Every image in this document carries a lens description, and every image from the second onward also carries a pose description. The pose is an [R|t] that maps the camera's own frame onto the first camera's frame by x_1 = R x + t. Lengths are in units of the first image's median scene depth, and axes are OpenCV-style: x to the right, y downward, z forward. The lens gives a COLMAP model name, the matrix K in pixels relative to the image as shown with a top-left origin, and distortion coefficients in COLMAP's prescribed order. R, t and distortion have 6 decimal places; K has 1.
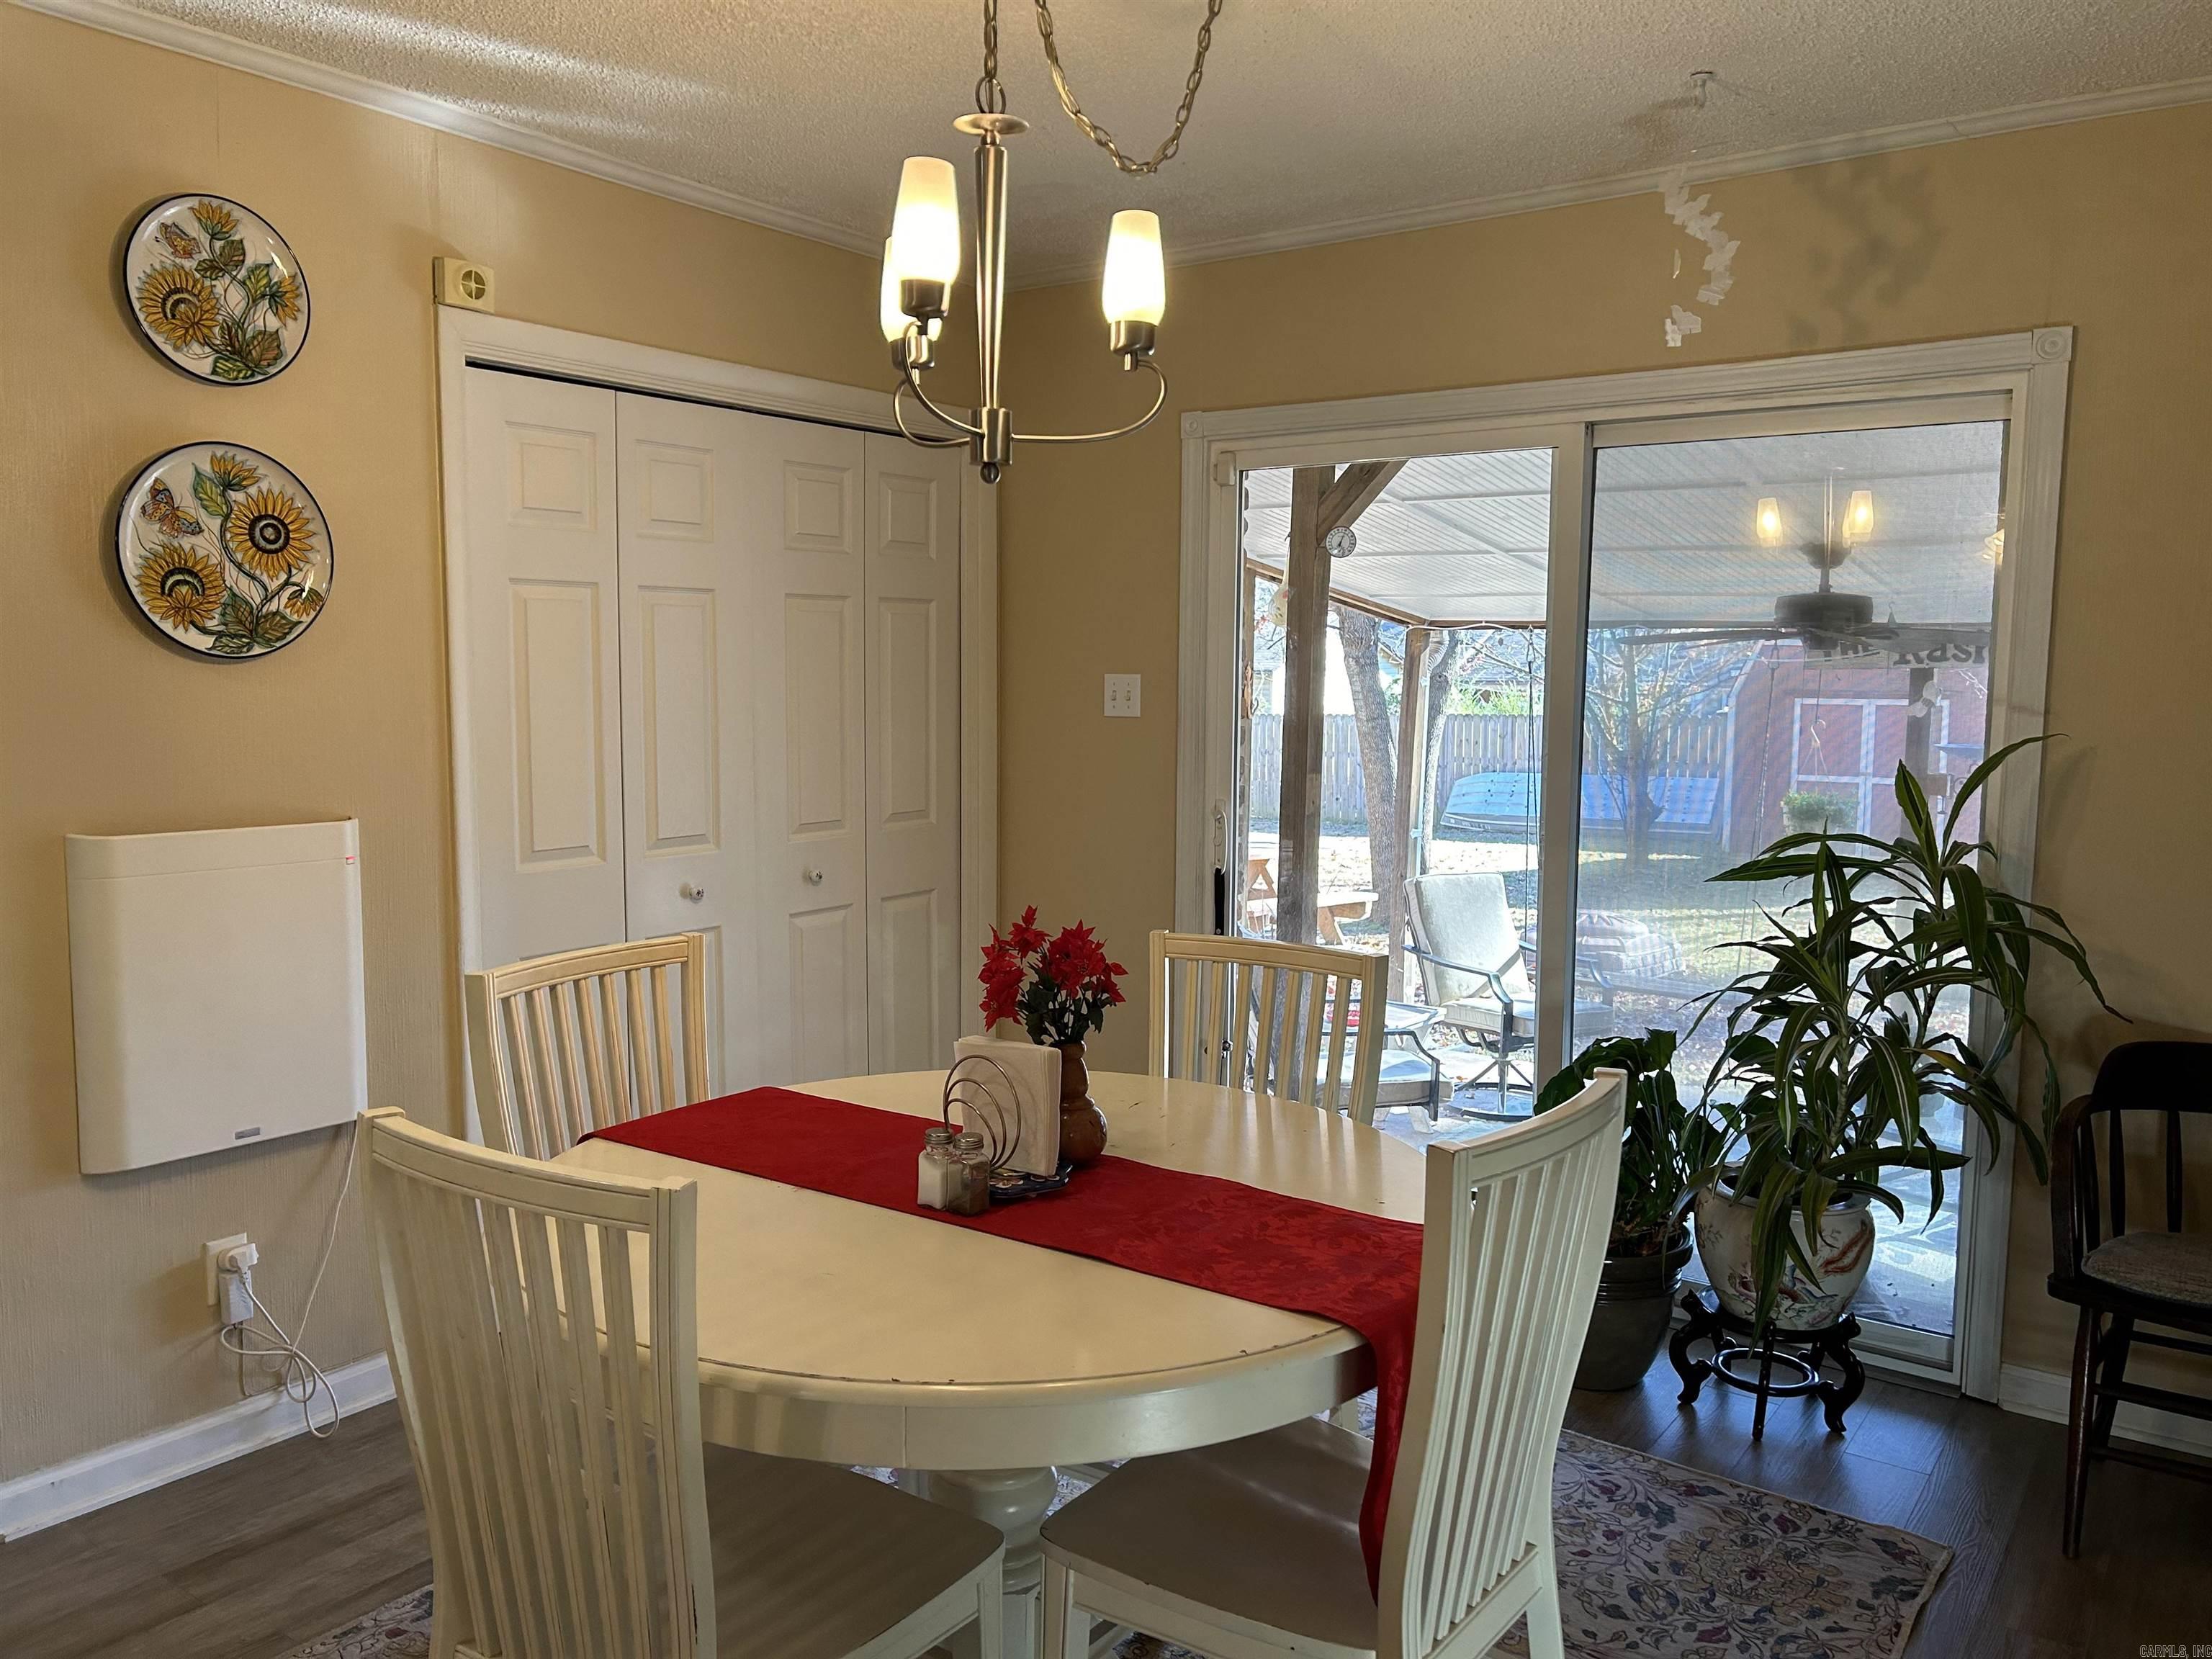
lens RADIAL K [[1671.8, 0, 1074.5], [0, 1671.8, 826.8], [0, 0, 1]] dist [0.114712, -0.129630]
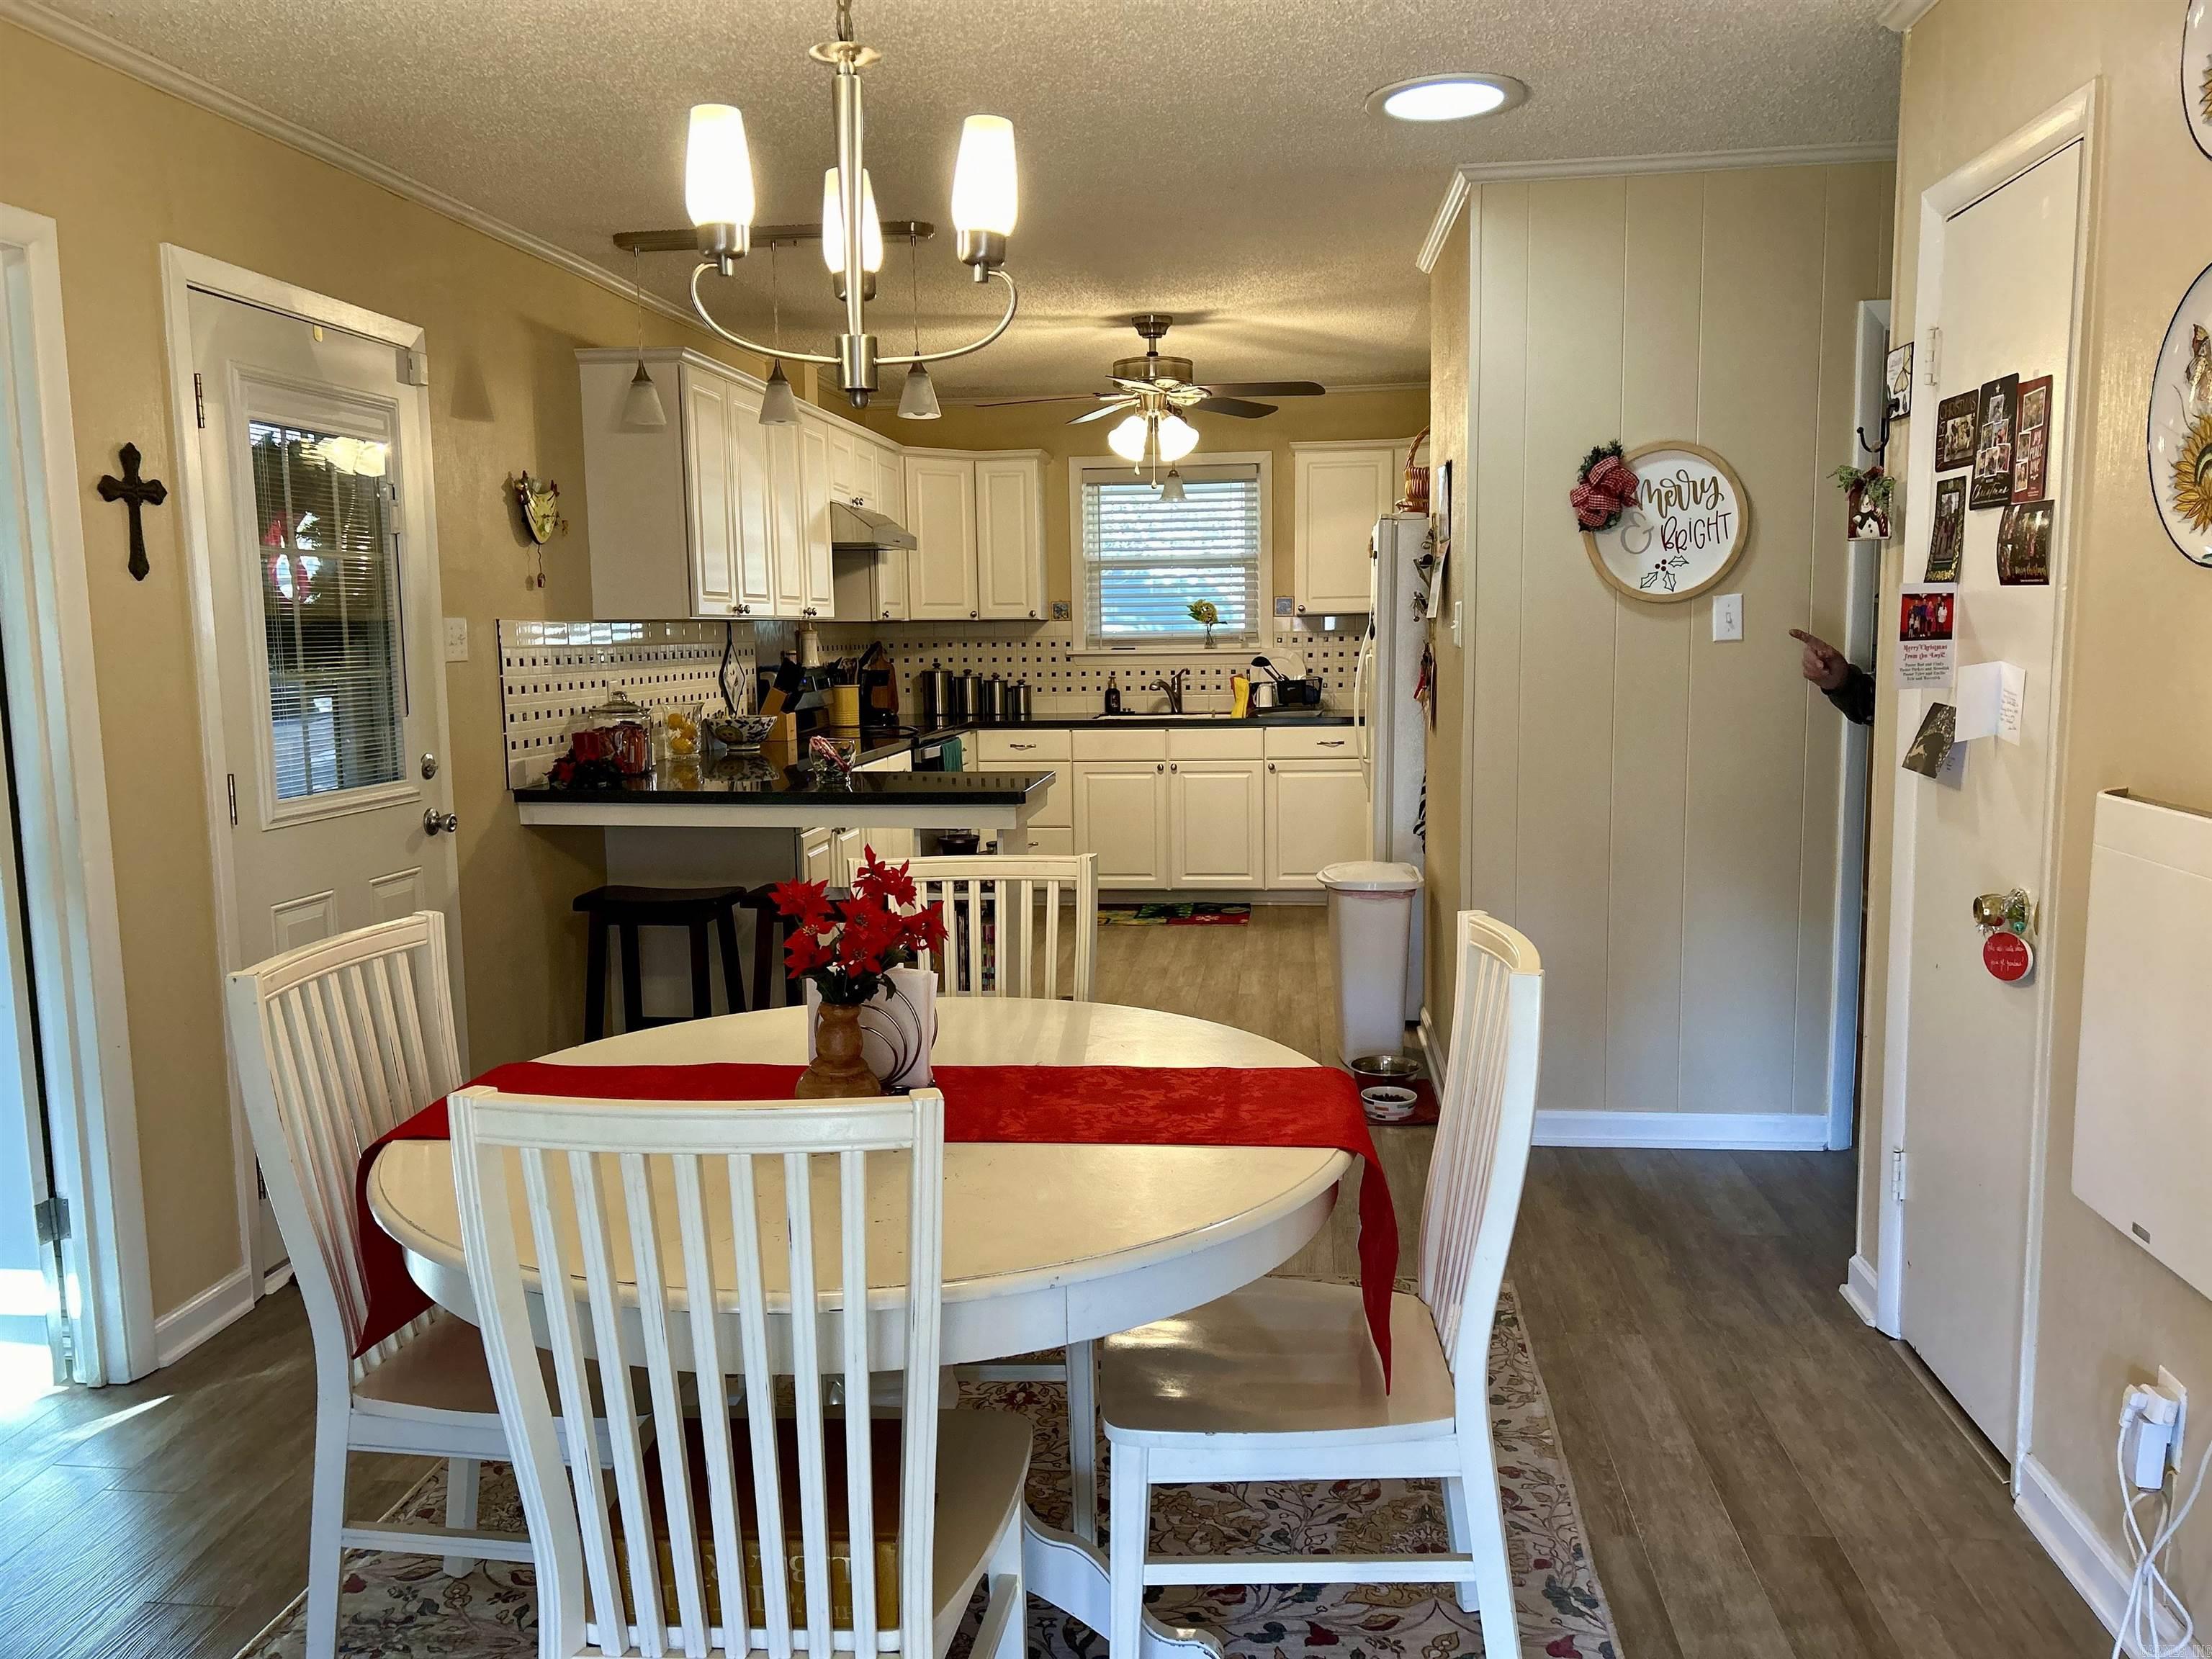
lens RADIAL K [[1671.8, 0, 1074.5], [0, 1671.8, 826.8], [0, 0, 1]] dist [0.114712, -0.129630]
pose [[-0.881584, 0.064796, -0.467558, 0.187398], [-0.035488, 0.978631, 0.202537, -0.093060], [0.470691, 0.195146, -0.860446, 1.098425]]
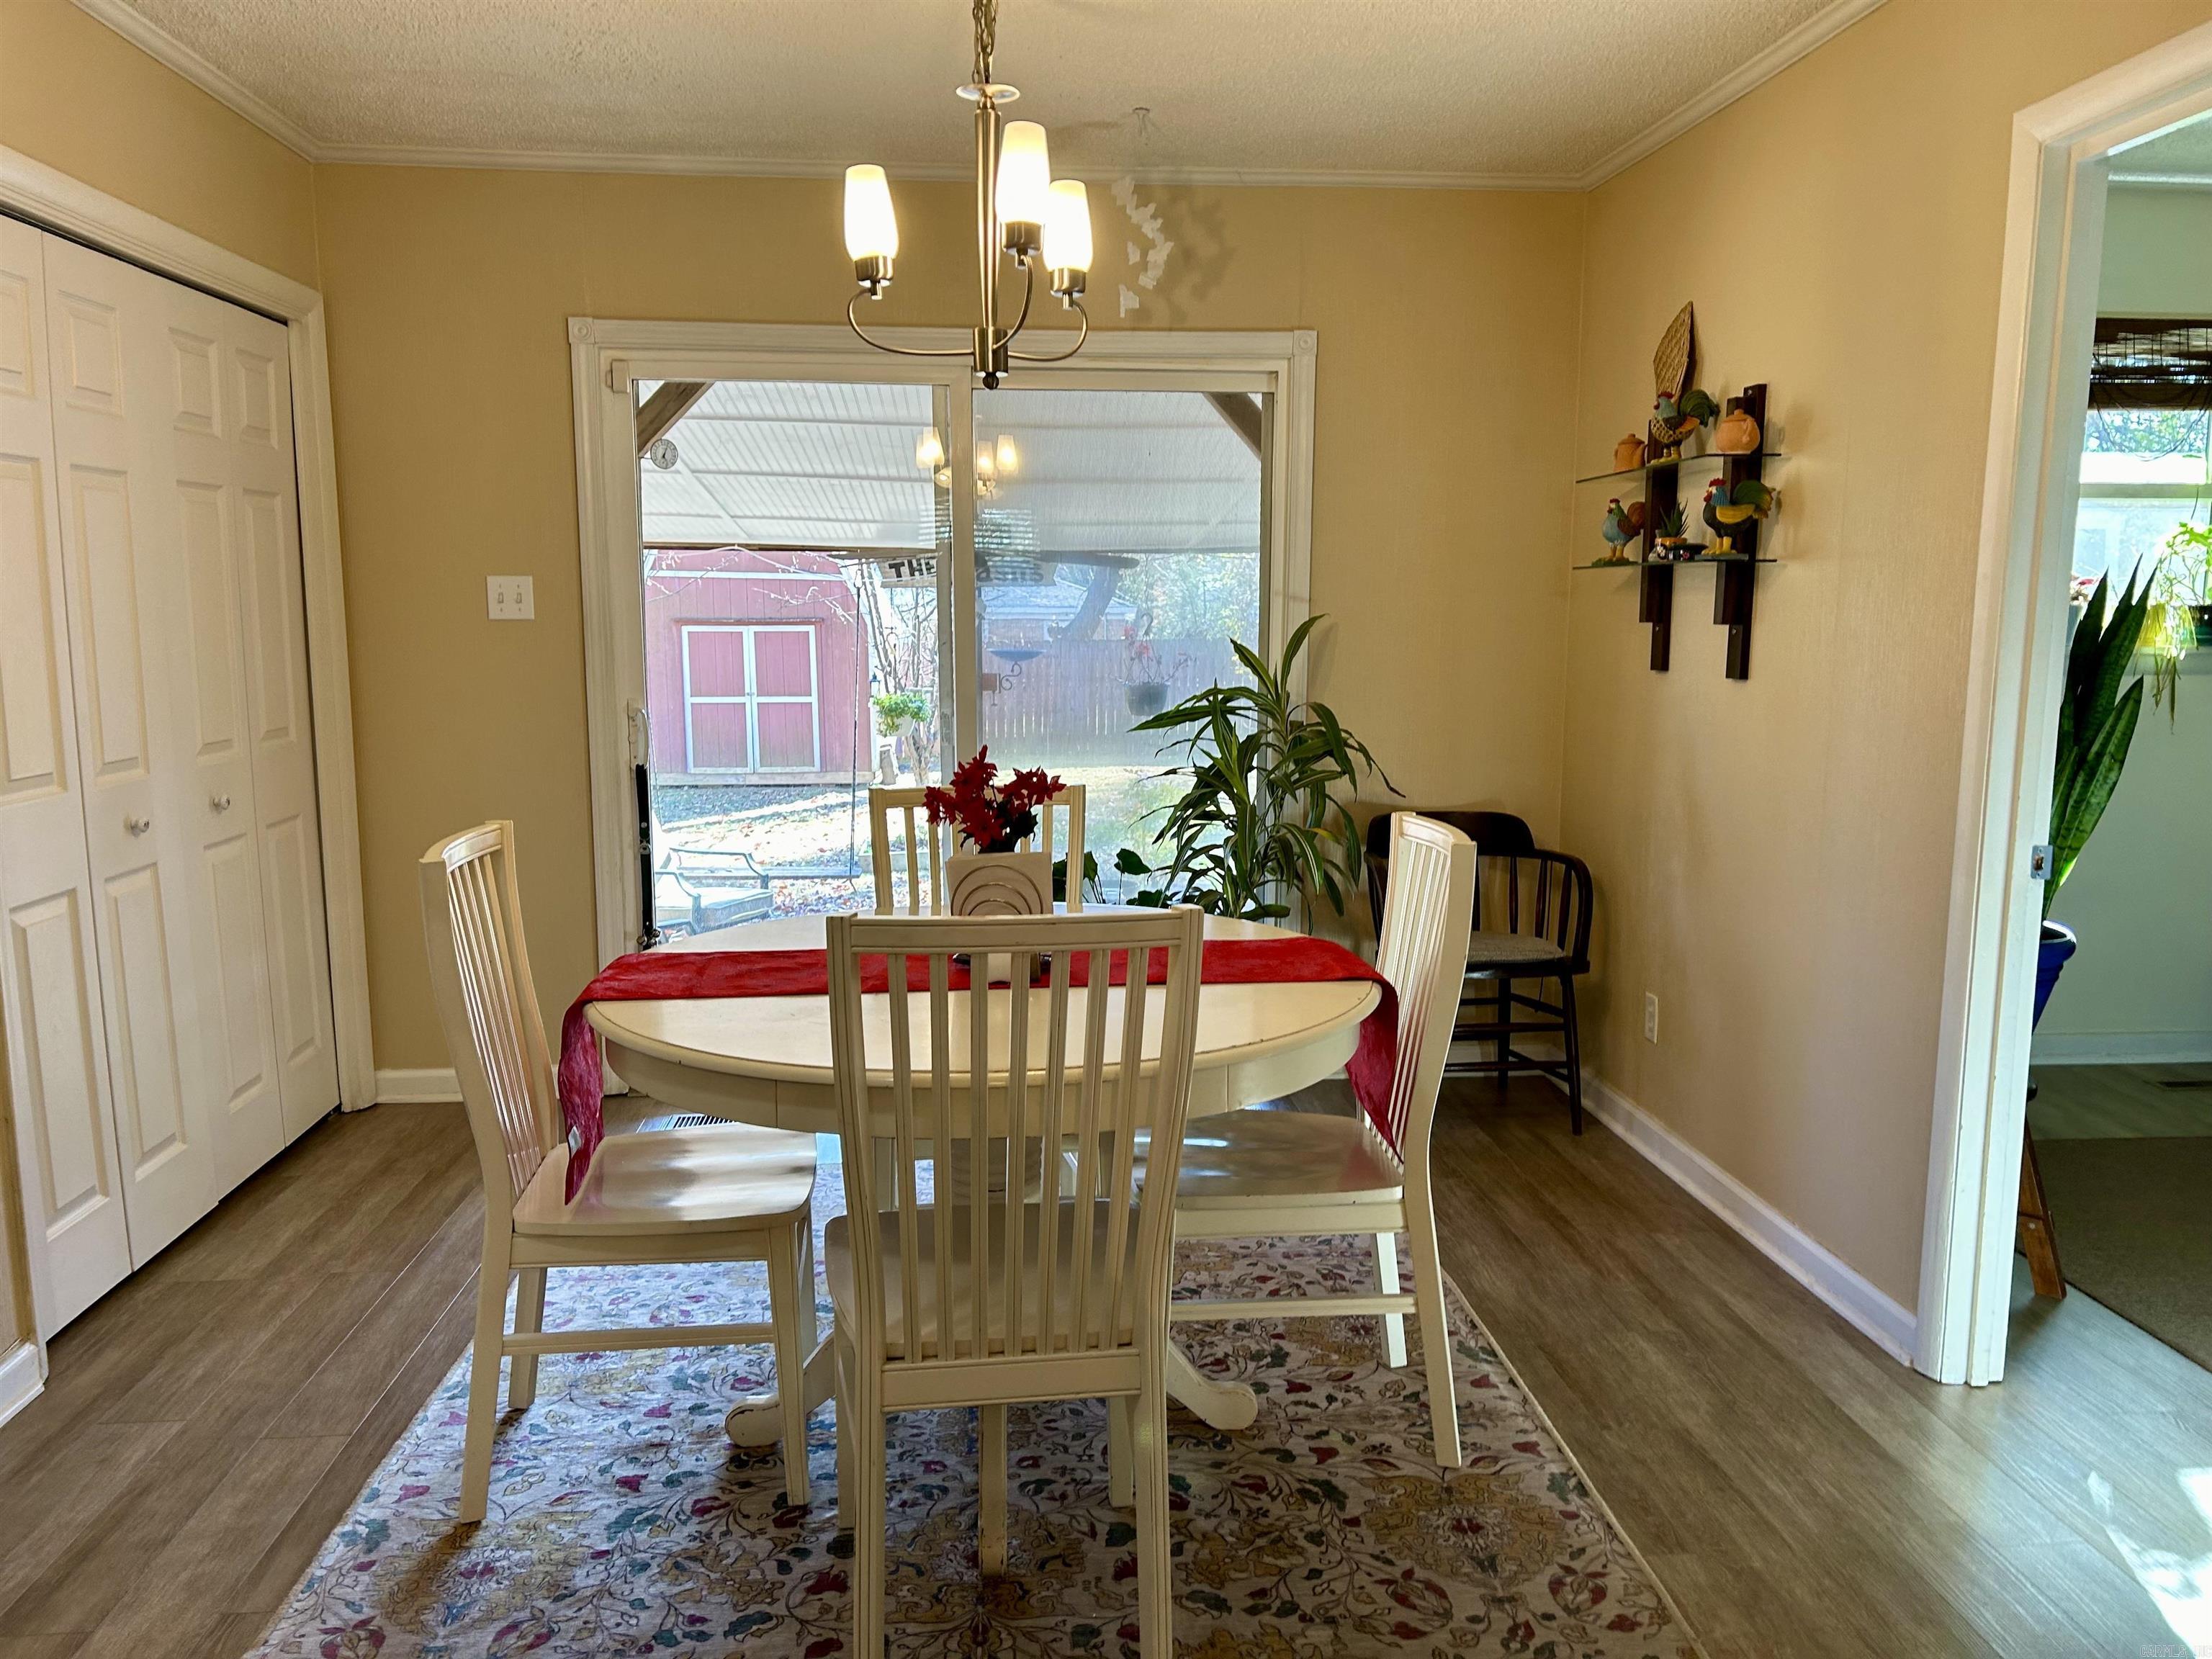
lens RADIAL K [[1750.8, 0, 1096.9], [0, 1750.8, 791.2], [0, 0, 1]] dist [0.029274, 0.003153]
pose [[0.766702, -0.076591, 0.637419, -0.452118], [0.068406, 0.996952, 0.037512, 0.023239], [-0.638349, 0.014843, 0.769604, -0.011287]]
